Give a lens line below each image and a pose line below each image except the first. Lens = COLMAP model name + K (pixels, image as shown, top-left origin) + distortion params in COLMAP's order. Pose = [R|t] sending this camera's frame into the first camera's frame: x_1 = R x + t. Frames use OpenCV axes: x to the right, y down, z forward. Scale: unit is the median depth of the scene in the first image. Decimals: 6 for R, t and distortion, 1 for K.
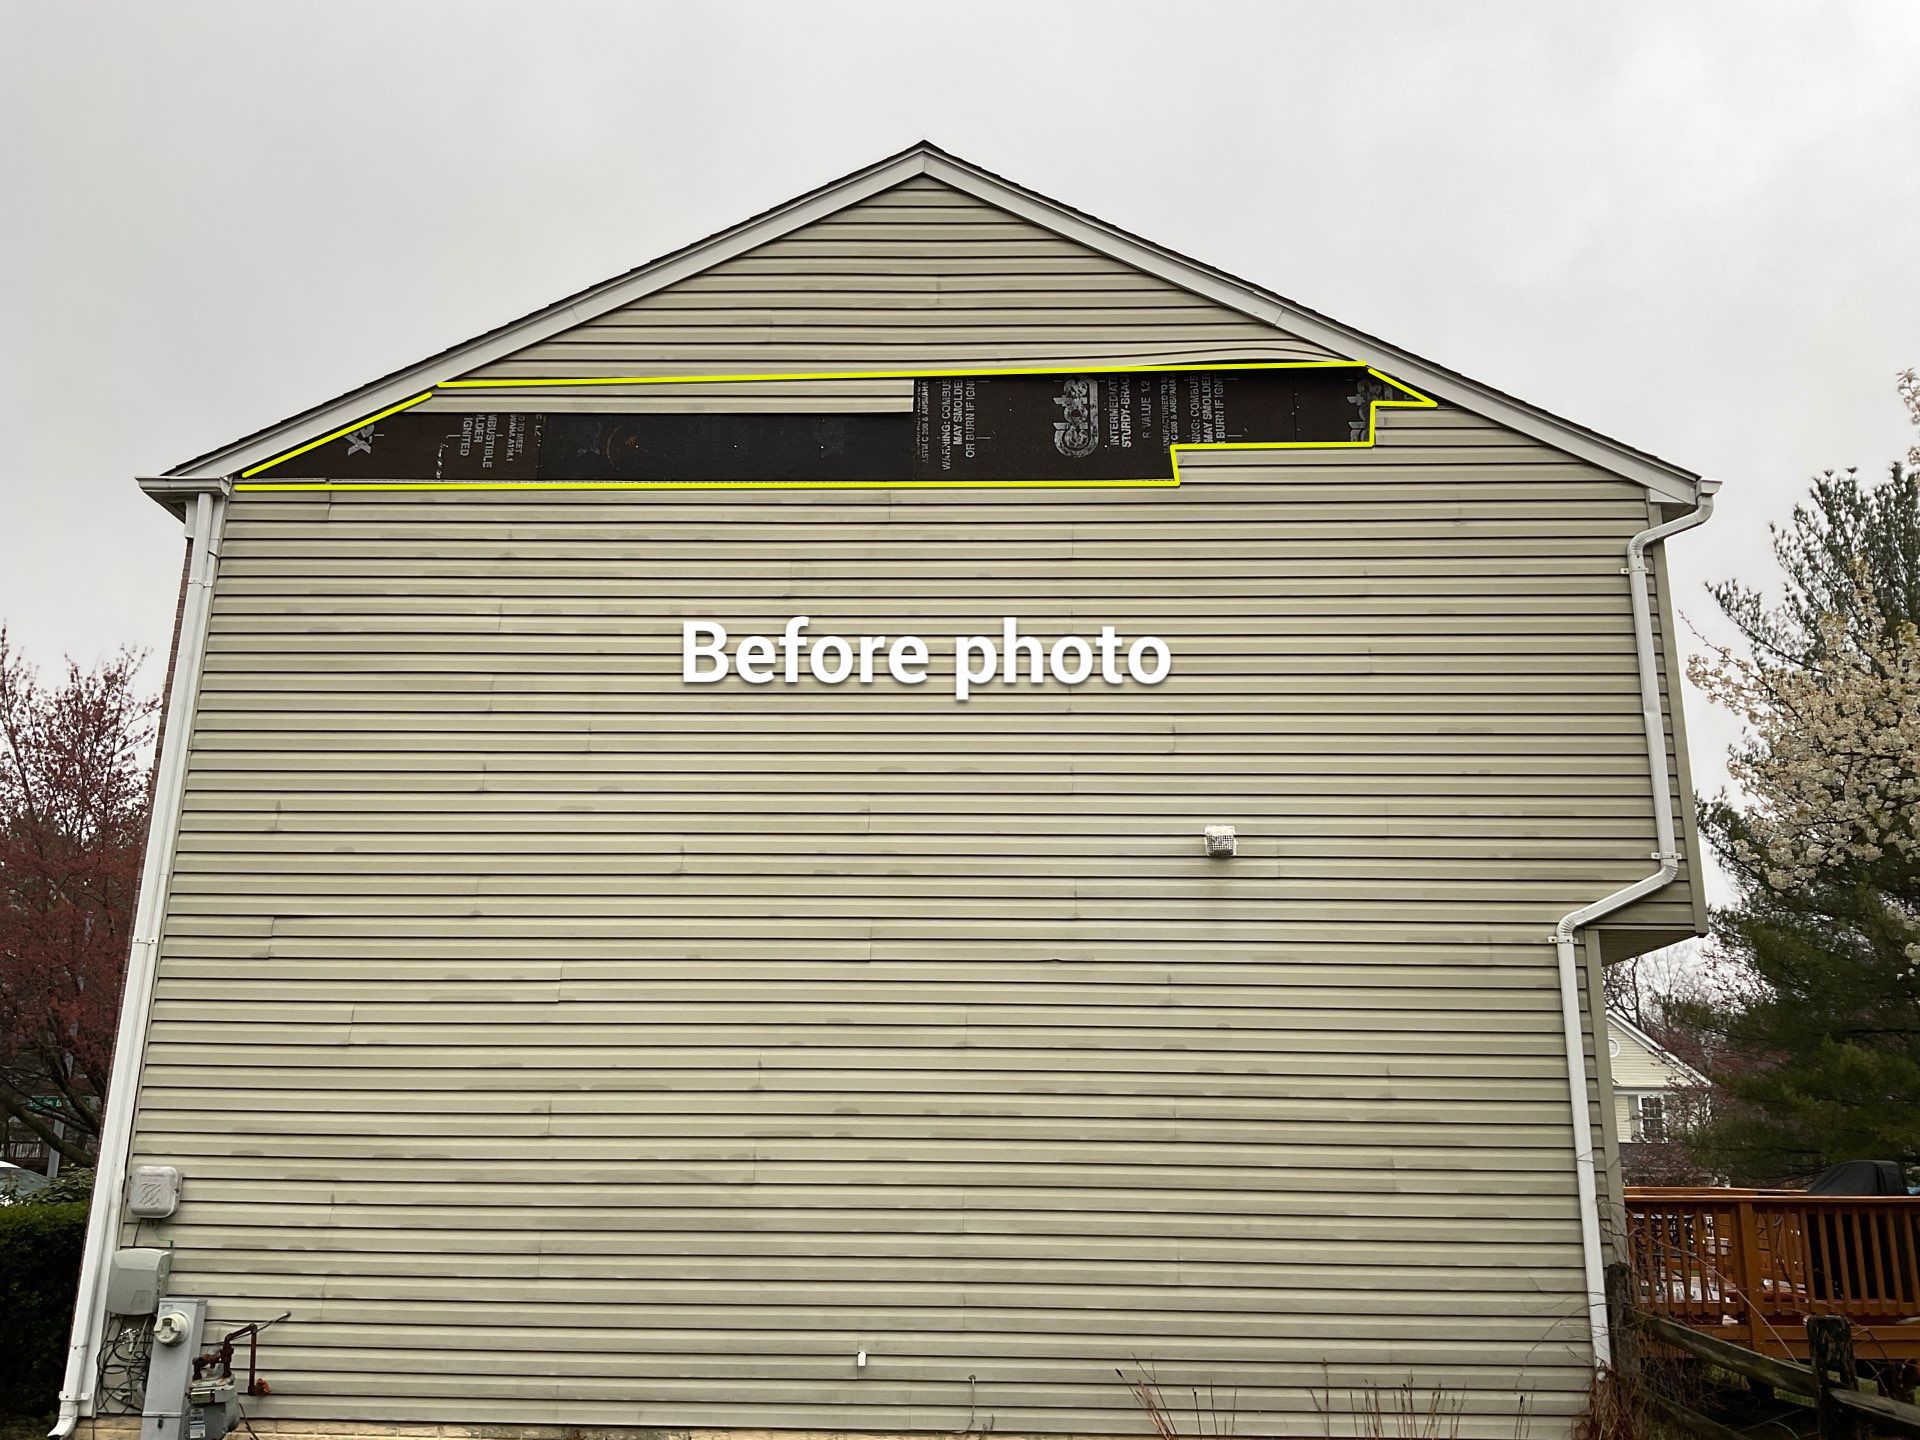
lens RADIAL K [[1614.3, 0, 952.2], [0, 1614.3, 717.0], [0, 0, 1]] dist [0.071335, -0.141952]
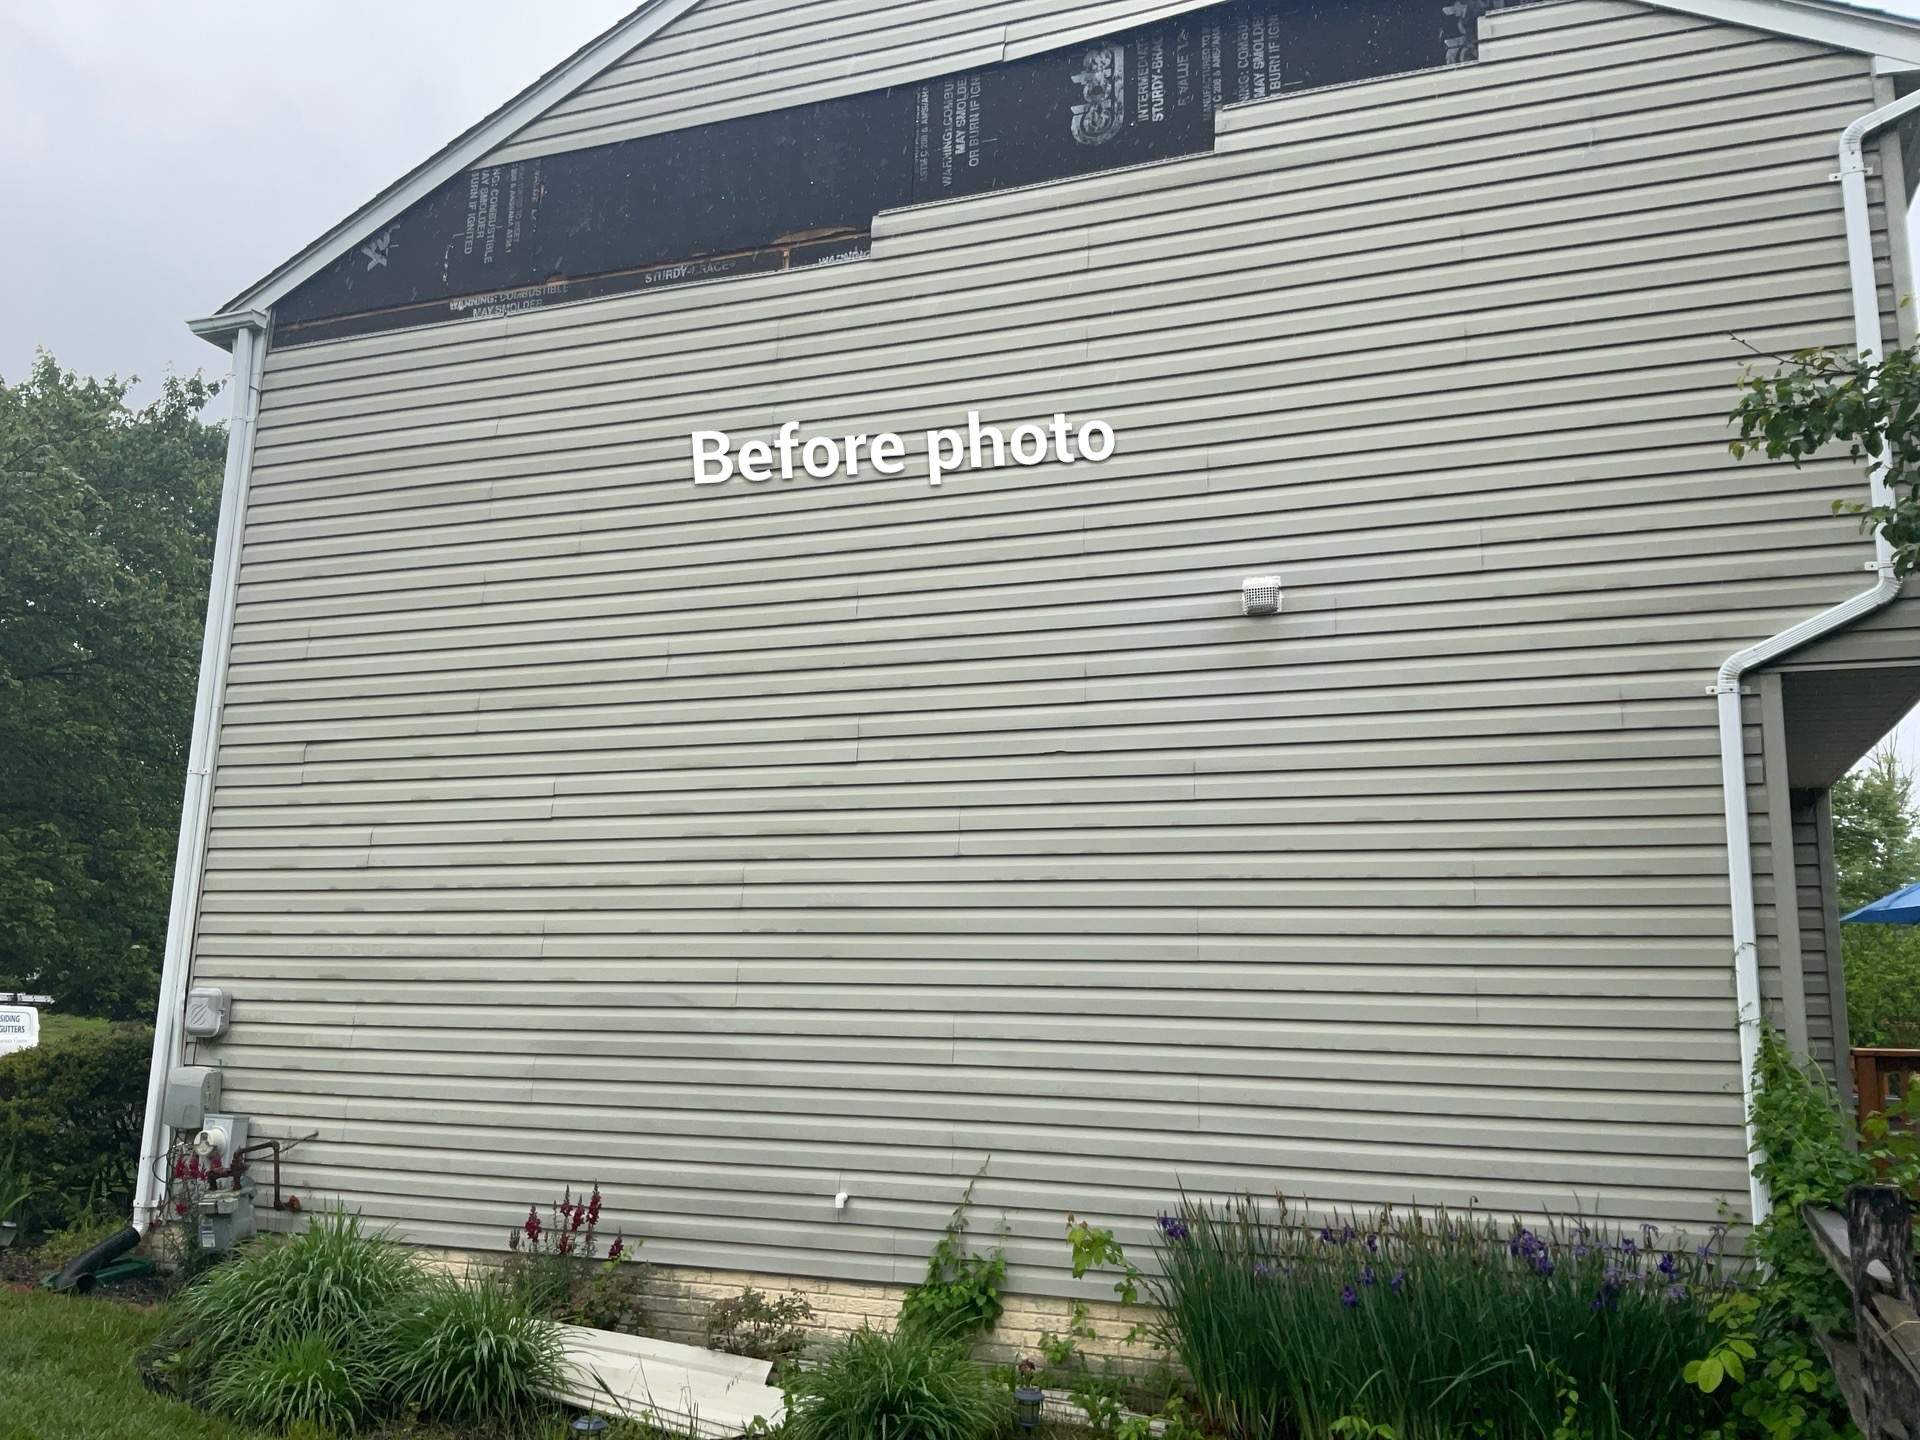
lens RADIAL K [[1603.0, 0, 940.6], [0, 1603.0, 736.5], [0, 0, 1]] dist [0.039819, -0.080376]
pose [[0.945336, -0.047830, -0.322572, 0.250290], [0.073060, 0.995104, 0.066560, 0.076665], [0.317809, -0.086489, 0.944202, 0.184231]]
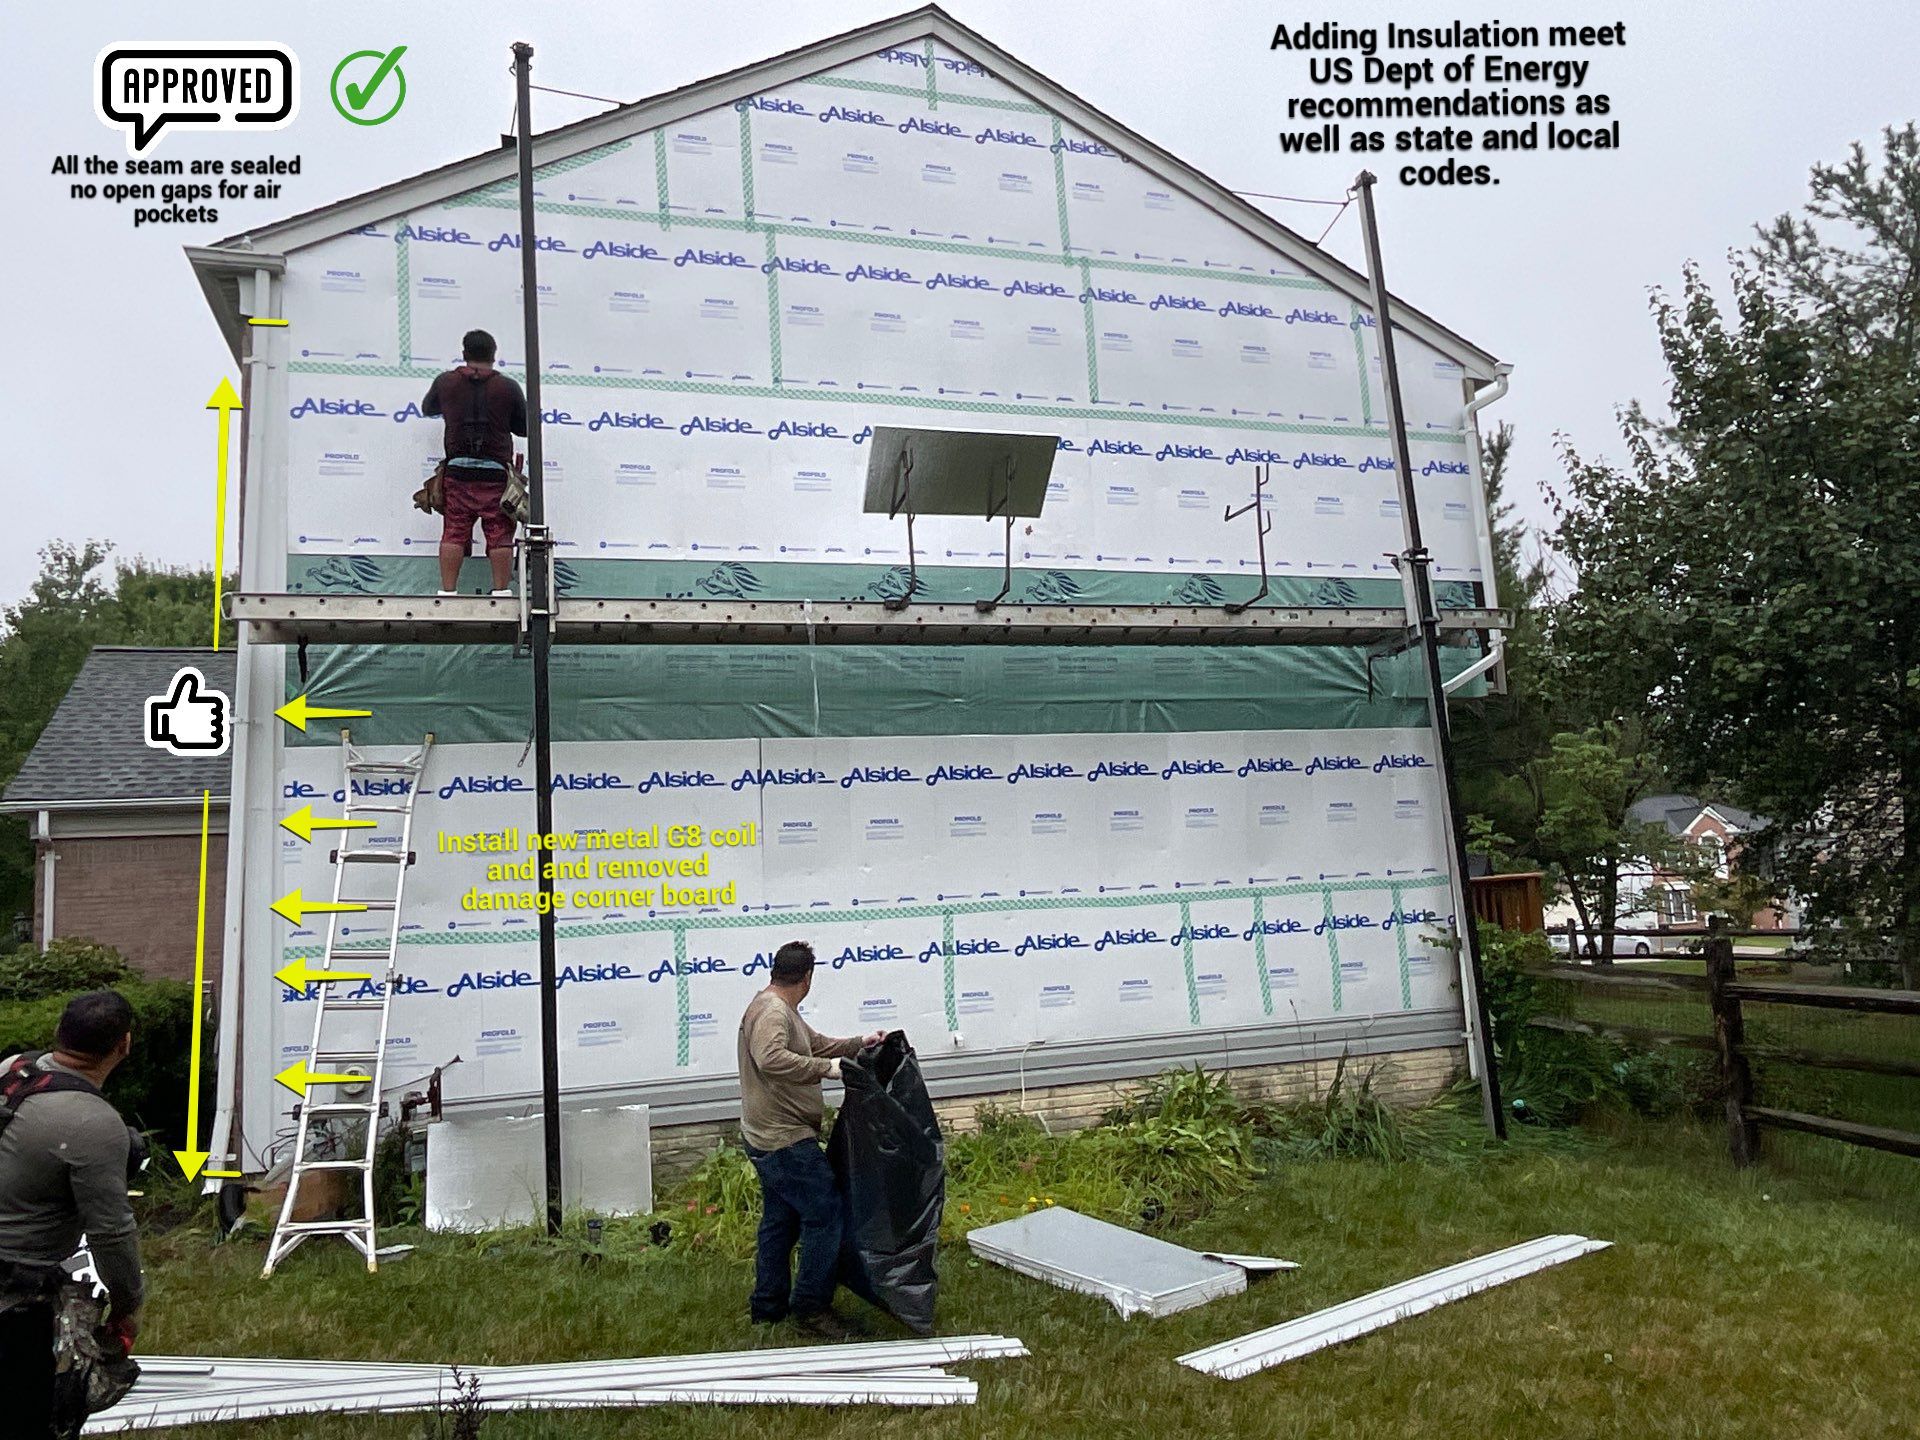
lens RADIAL K [[1369.6, 0, 954.6], [0, 1369.6, 723.5], [0, 0, 1]] dist [0.056540, -0.081066]
pose [[0.938527, -0.020161, 0.344617, -0.360862], [-0.027300, 0.990832, 0.132314, 0.012001], [-0.344125, -0.133588, 0.929372, 0.046131]]
